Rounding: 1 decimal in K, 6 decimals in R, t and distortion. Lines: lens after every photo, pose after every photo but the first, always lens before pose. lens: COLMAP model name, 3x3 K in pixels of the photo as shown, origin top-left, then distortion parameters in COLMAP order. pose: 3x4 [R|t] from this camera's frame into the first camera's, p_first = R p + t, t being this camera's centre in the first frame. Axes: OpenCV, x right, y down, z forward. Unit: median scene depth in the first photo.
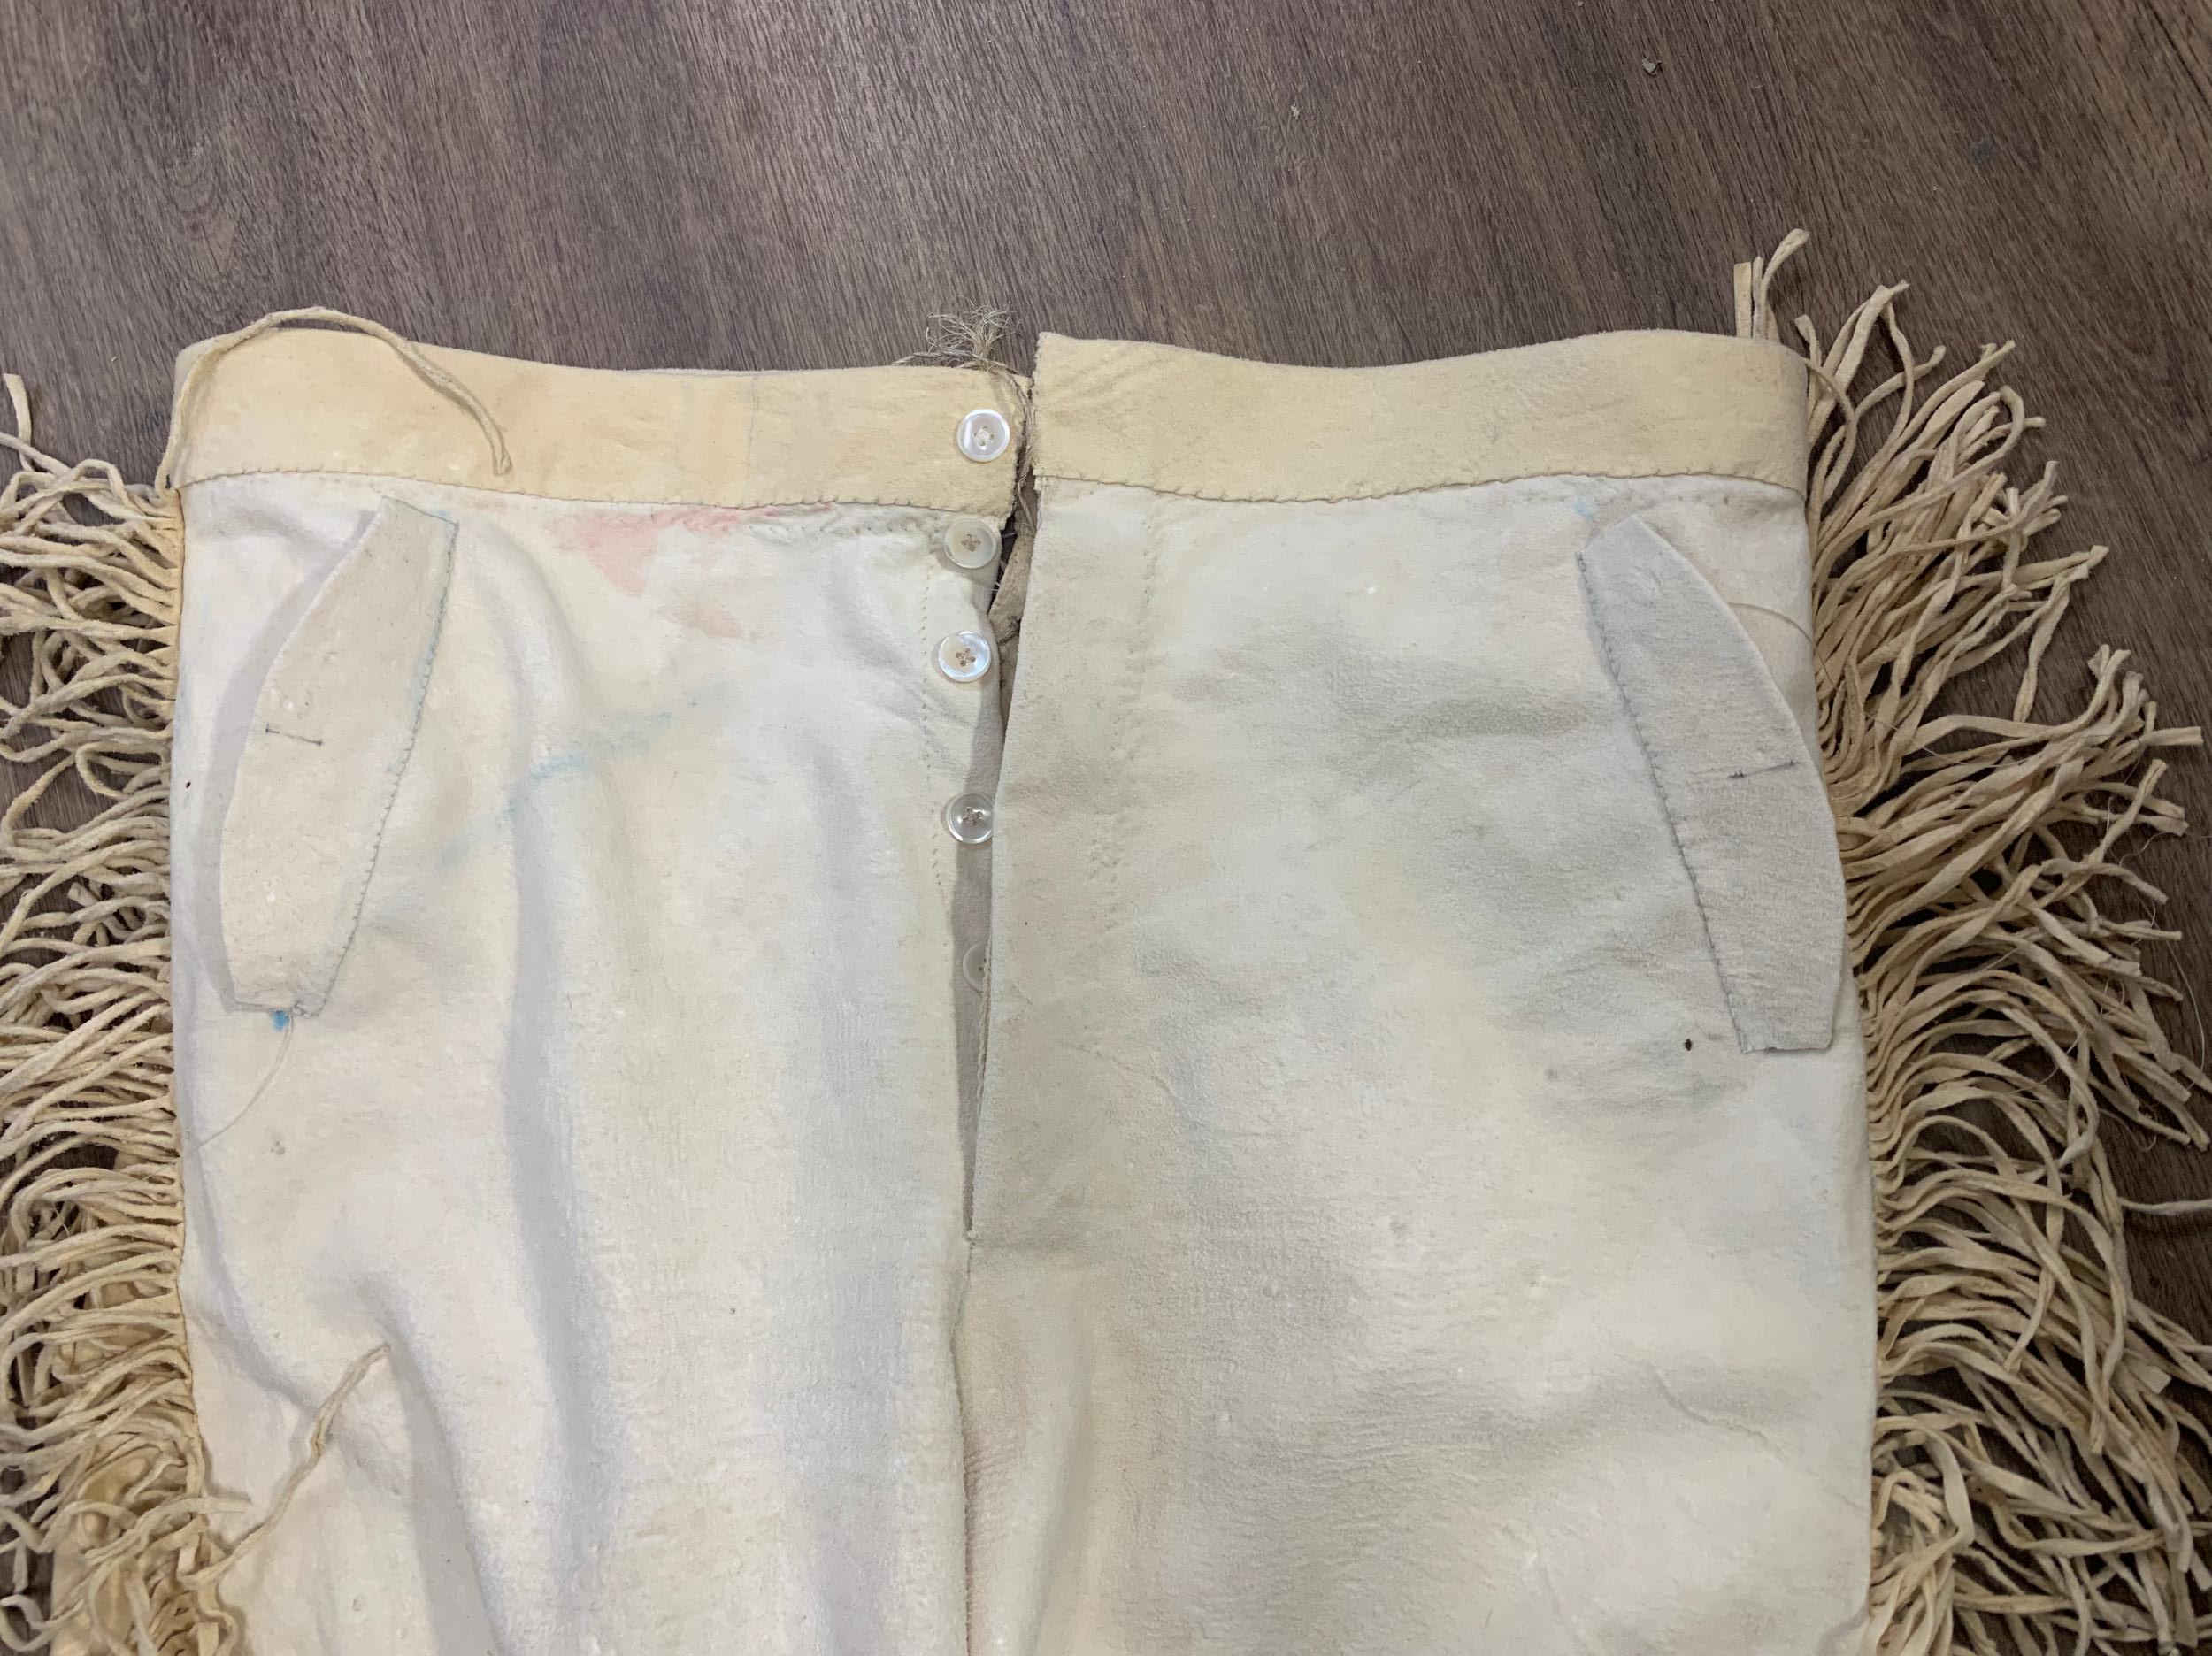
lens RADIAL K [[1706.6, 0, 1095.6], [0, 1706.6, 833.0], [0, 0, 1]] dist [0.003834, -0.009880]
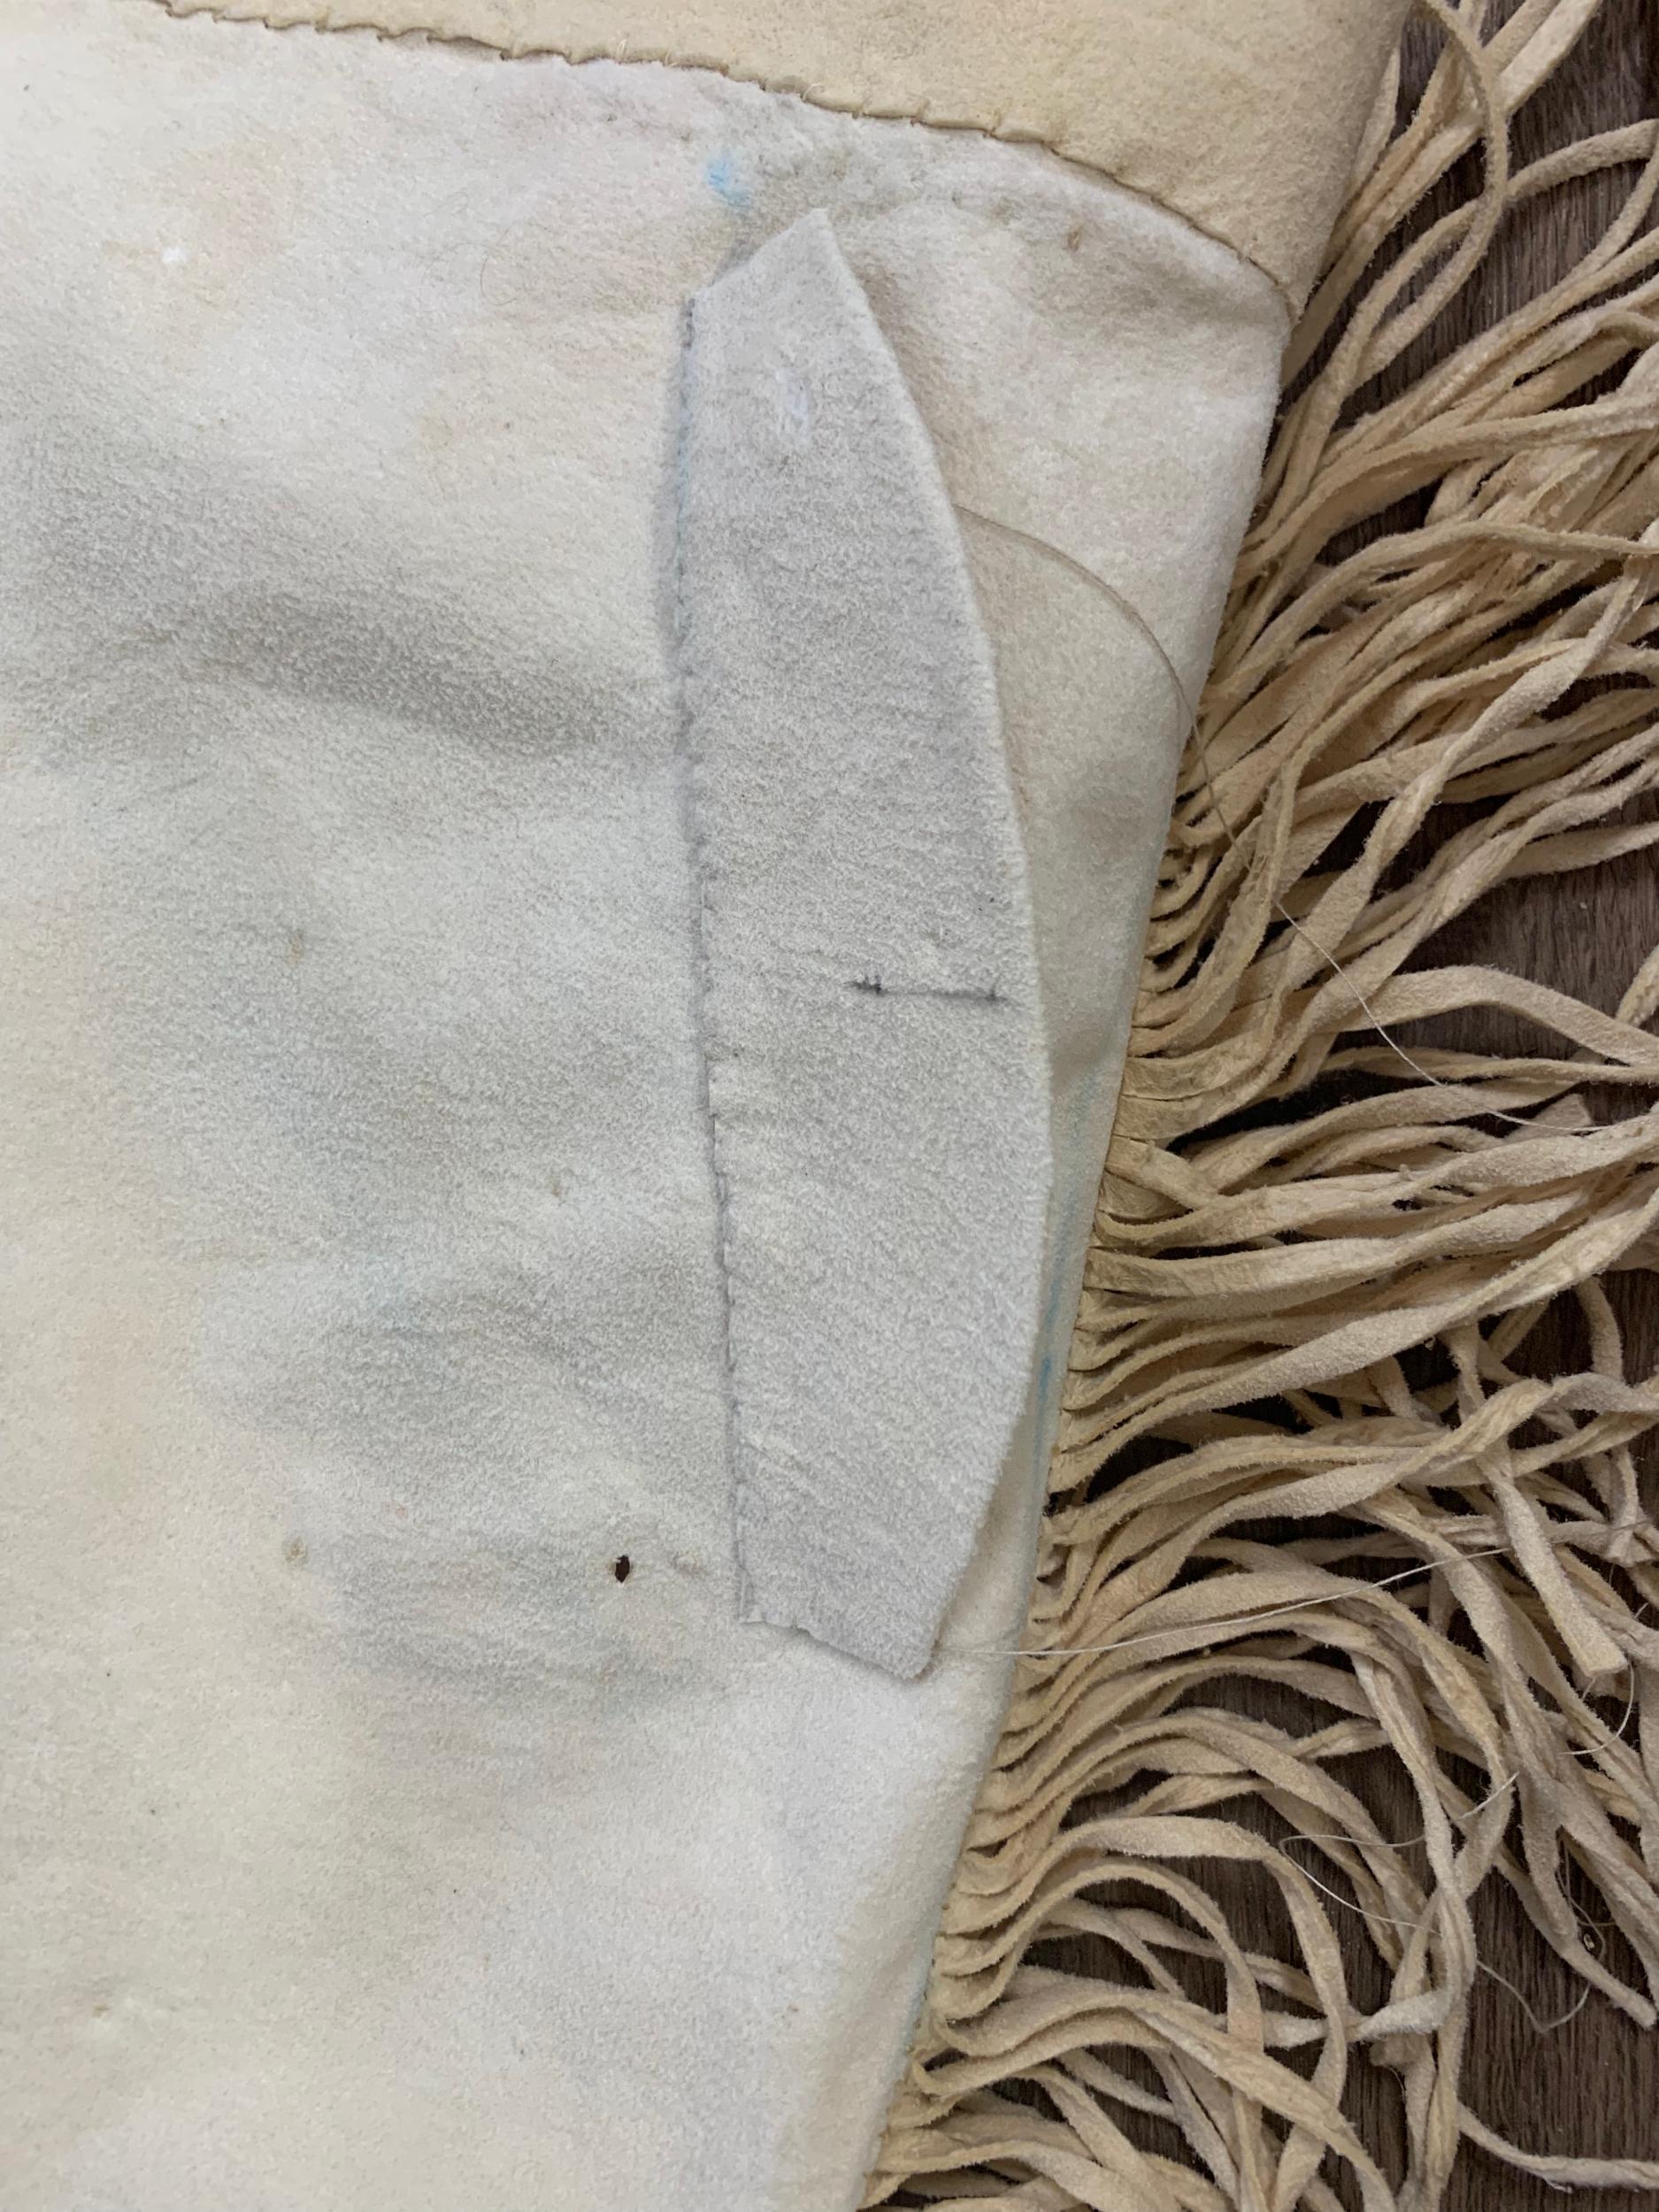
lens RADIAL K [[1706.8, 0, 840.3], [0, 1706.8, 1100.4], [0, 0, 1]] dist [0.003834, -0.009880]
pose [[0.964068, 0.254012, 0.077781, 0.335447], [-0.263692, 0.950533, 0.164177, -0.067098], [-0.032230, -0.178788, 0.983360, 0.605590]]
